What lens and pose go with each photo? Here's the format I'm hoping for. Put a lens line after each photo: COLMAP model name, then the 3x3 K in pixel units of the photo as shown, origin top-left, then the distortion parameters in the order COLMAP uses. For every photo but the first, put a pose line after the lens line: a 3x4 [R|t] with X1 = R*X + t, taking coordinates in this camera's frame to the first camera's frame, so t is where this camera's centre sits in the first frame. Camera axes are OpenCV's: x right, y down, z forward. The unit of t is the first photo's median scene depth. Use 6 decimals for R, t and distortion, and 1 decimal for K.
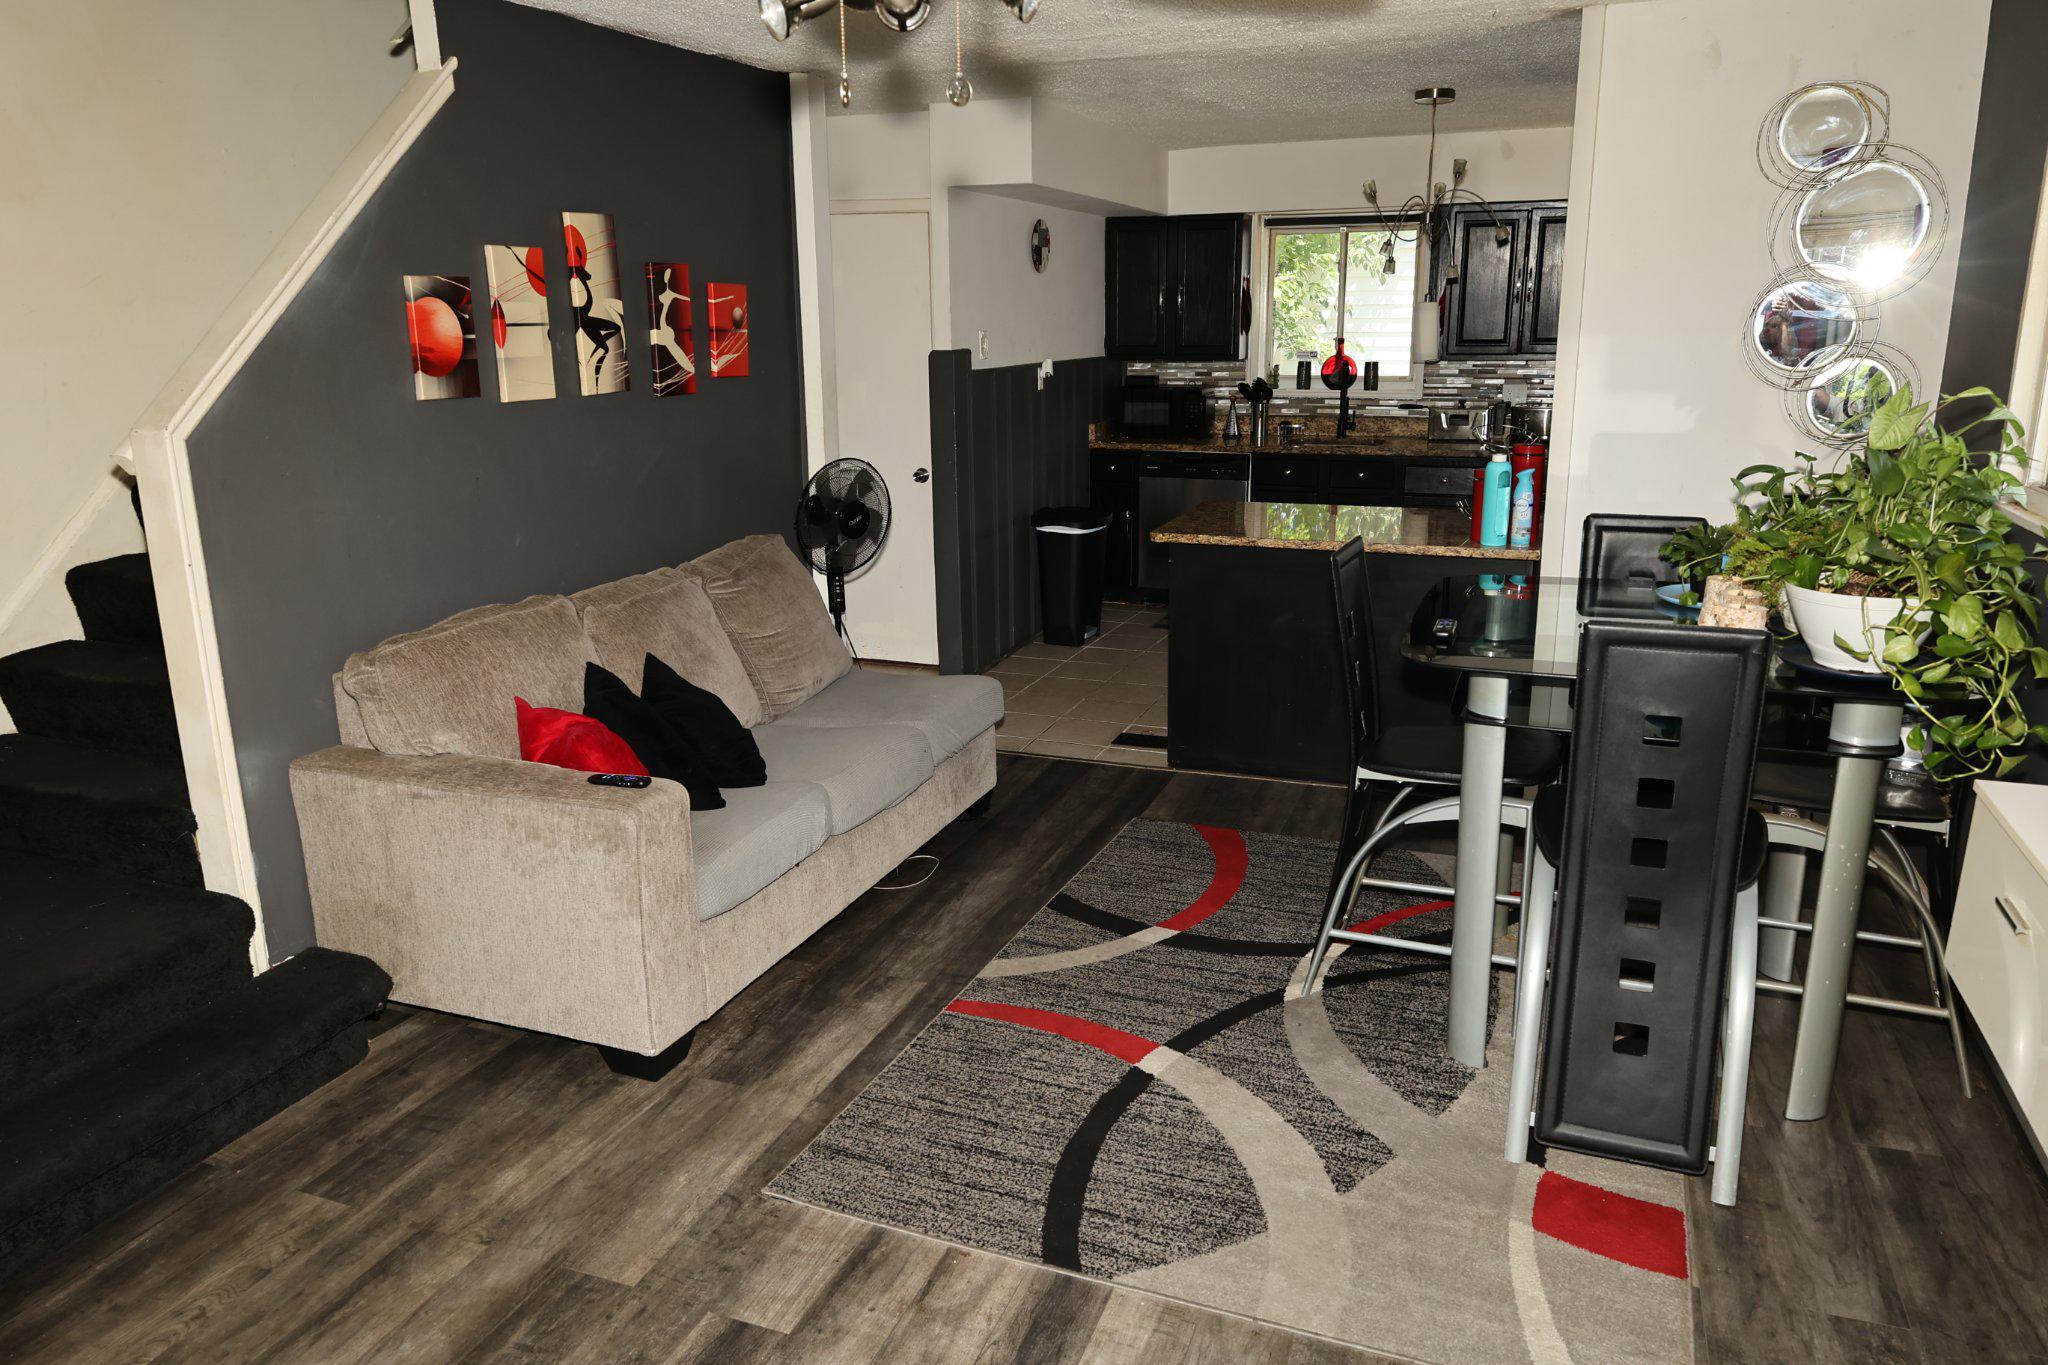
lens RADIAL K [[1404.1, 0, 1023.7], [0, 1404.1, 695.7], [0, 0, 1]] dist [-0.009620, 0.002821]
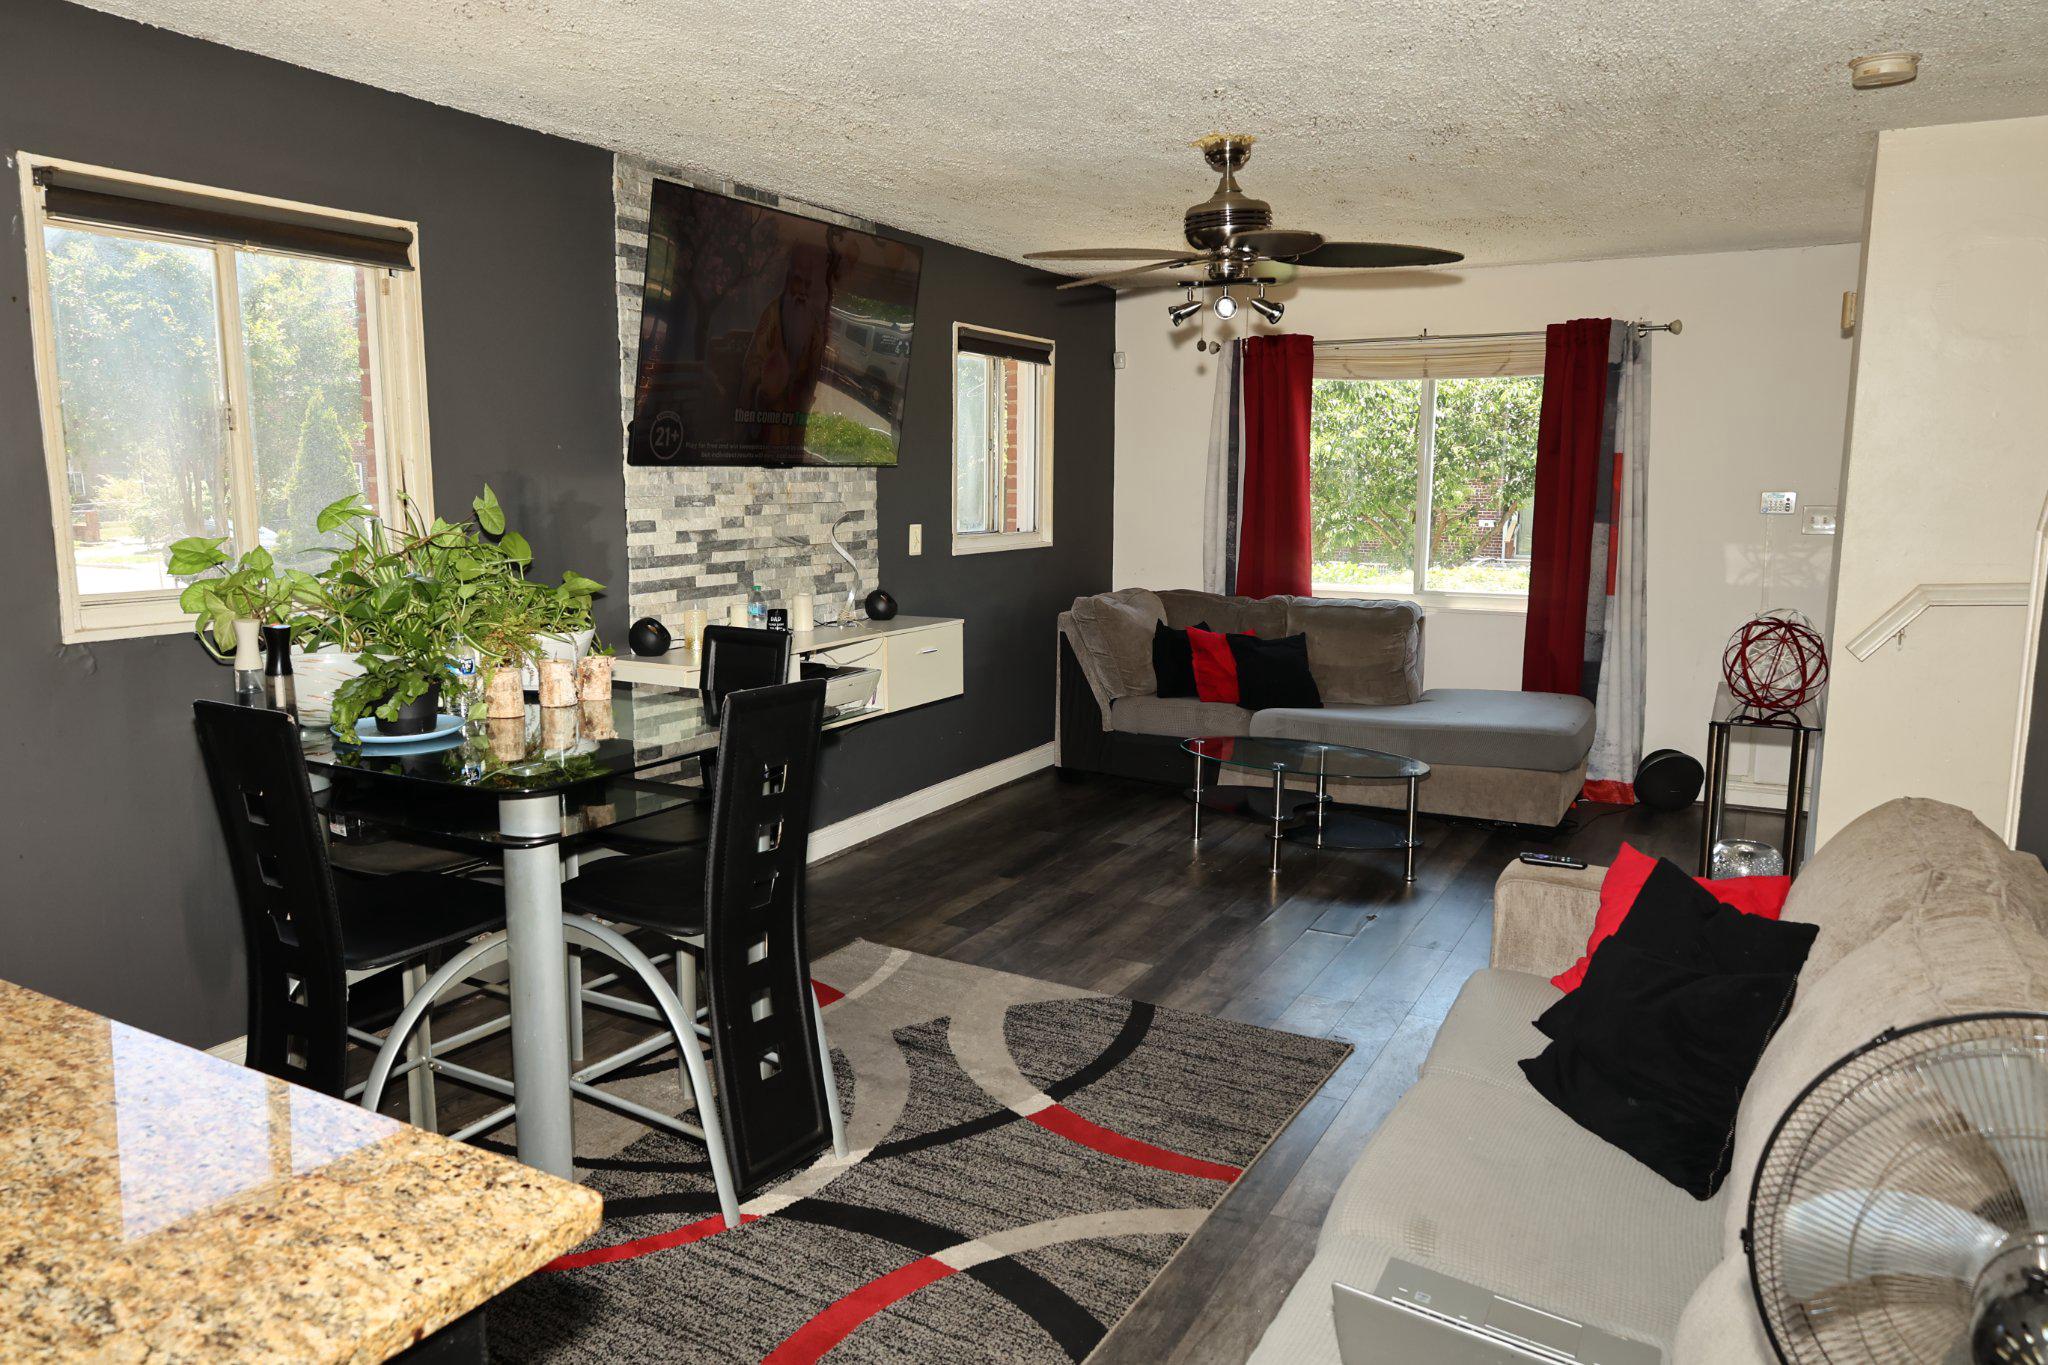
lens RADIAL K [[1404.1, 0, 1021.9], [0, 1404.1, 677.4], [0, 0, 1]] dist [-0.009620, 0.002821]
pose [[-0.991458, -0.010958, 0.129963, -0.030304], [0.042846, 0.913795, 0.403909, -0.459465], [-0.123185, 0.406028, -0.905520, 1.786140]]
